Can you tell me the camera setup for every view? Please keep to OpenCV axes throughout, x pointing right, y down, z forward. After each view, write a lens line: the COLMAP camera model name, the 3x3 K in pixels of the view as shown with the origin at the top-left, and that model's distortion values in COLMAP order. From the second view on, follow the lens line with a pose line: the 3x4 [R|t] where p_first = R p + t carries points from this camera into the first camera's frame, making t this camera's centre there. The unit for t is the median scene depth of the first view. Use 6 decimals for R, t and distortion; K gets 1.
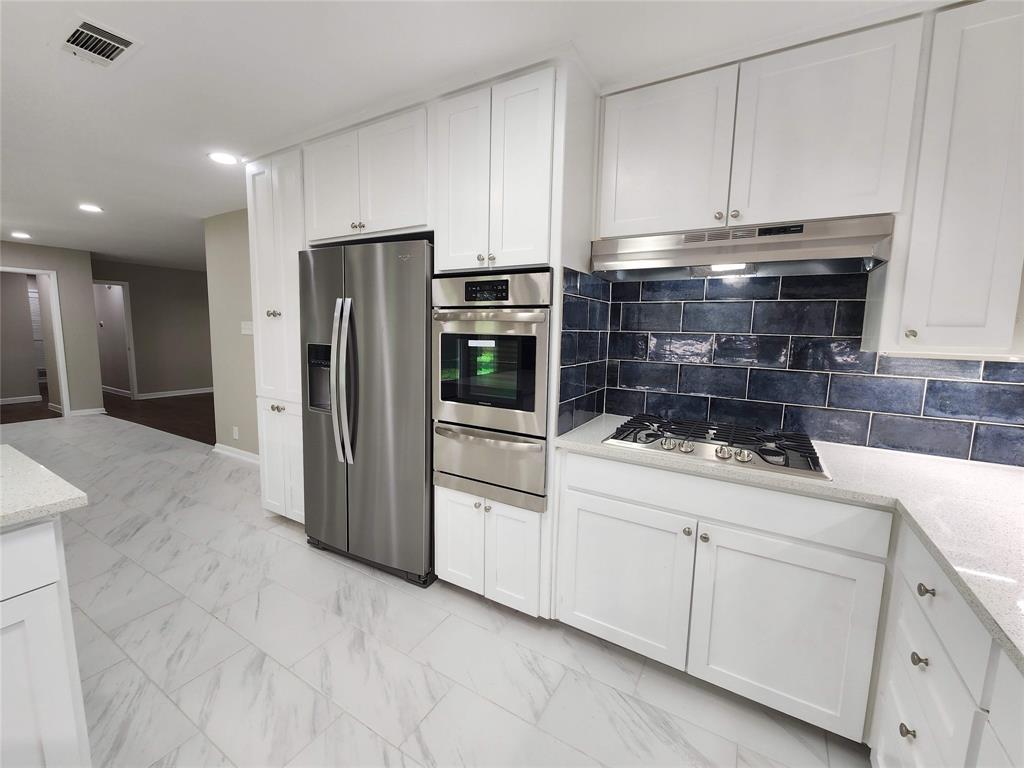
lens RADIAL K [[420.3, 0, 506.9], [0, 420.3, 377.9], [0, 0, 1]] dist [0.004528, -0.004831]
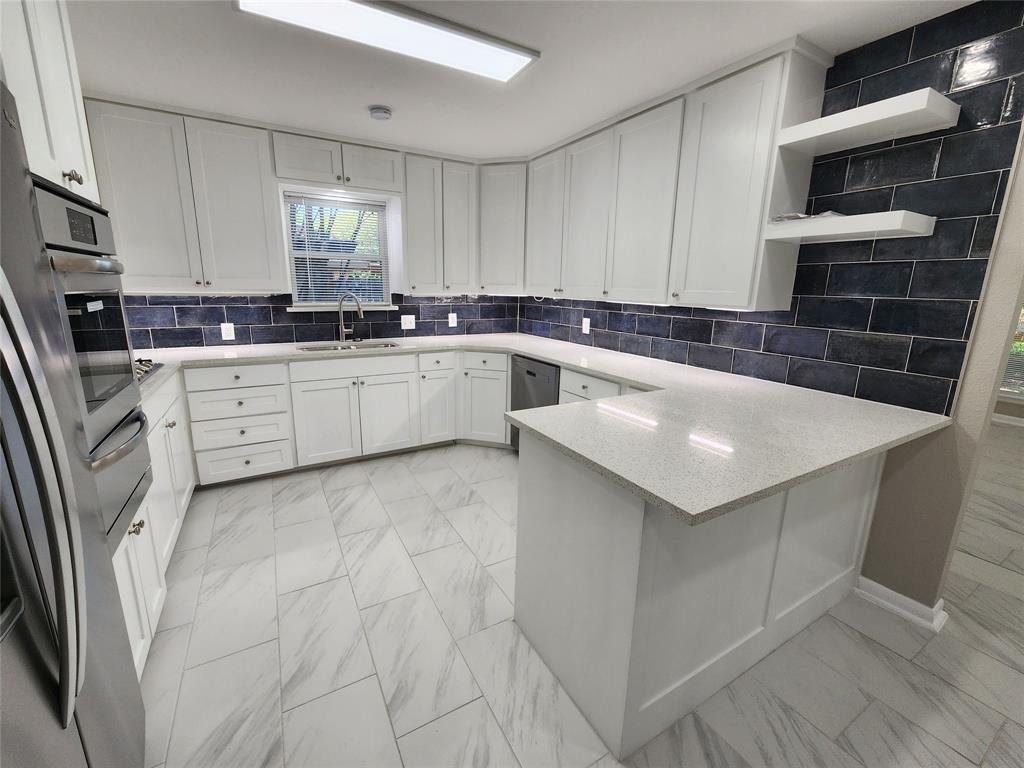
lens RADIAL K [[420.3, 0, 513.6], [0, 420.3, 381.5], [0, 0, 1]] dist [0.004528, -0.004831]
pose [[-0.875042, -0.141621, 0.462866, -1.039290], [0.019979, 0.944860, 0.326865, -0.187017], [-0.483635, 0.295269, -0.823962, 1.323708]]
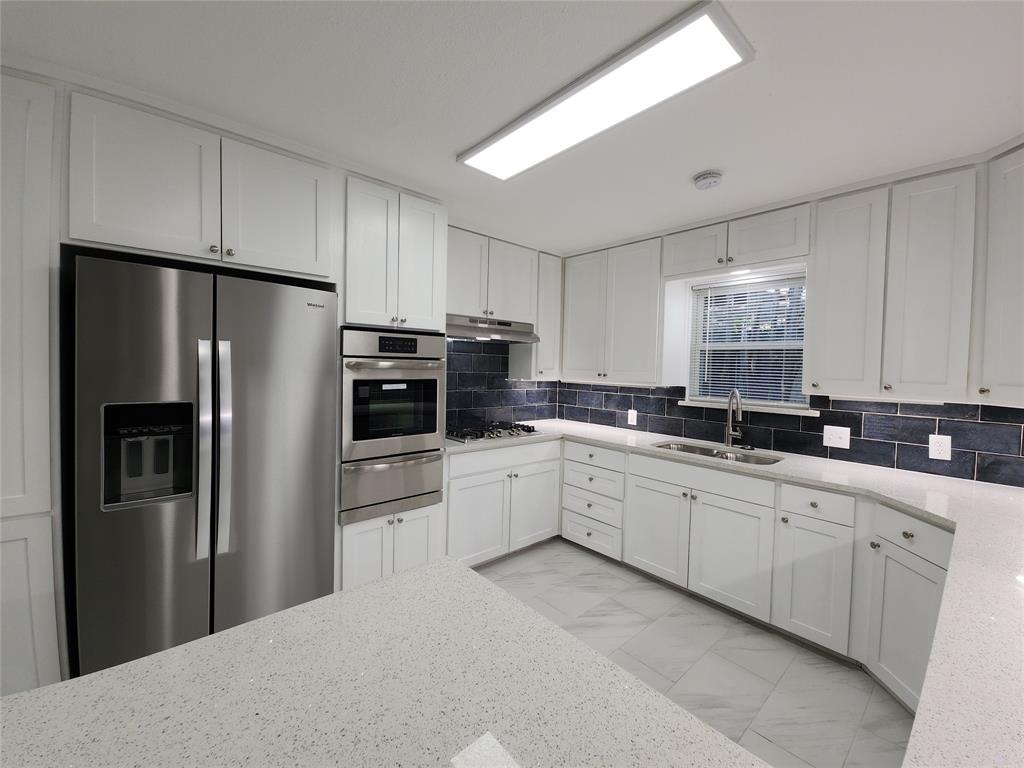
lens RADIAL K [[420.3, 0, 515.8], [0, 420.3, 380.3], [0, 0, 1]] dist [0.004528, -0.004831]
pose [[0.297133, -0.048512, 0.953603, -1.184898], [0.091549, 0.995555, 0.022121, -0.099258], [-0.950437, 0.080728, 0.300254, 0.298049]]
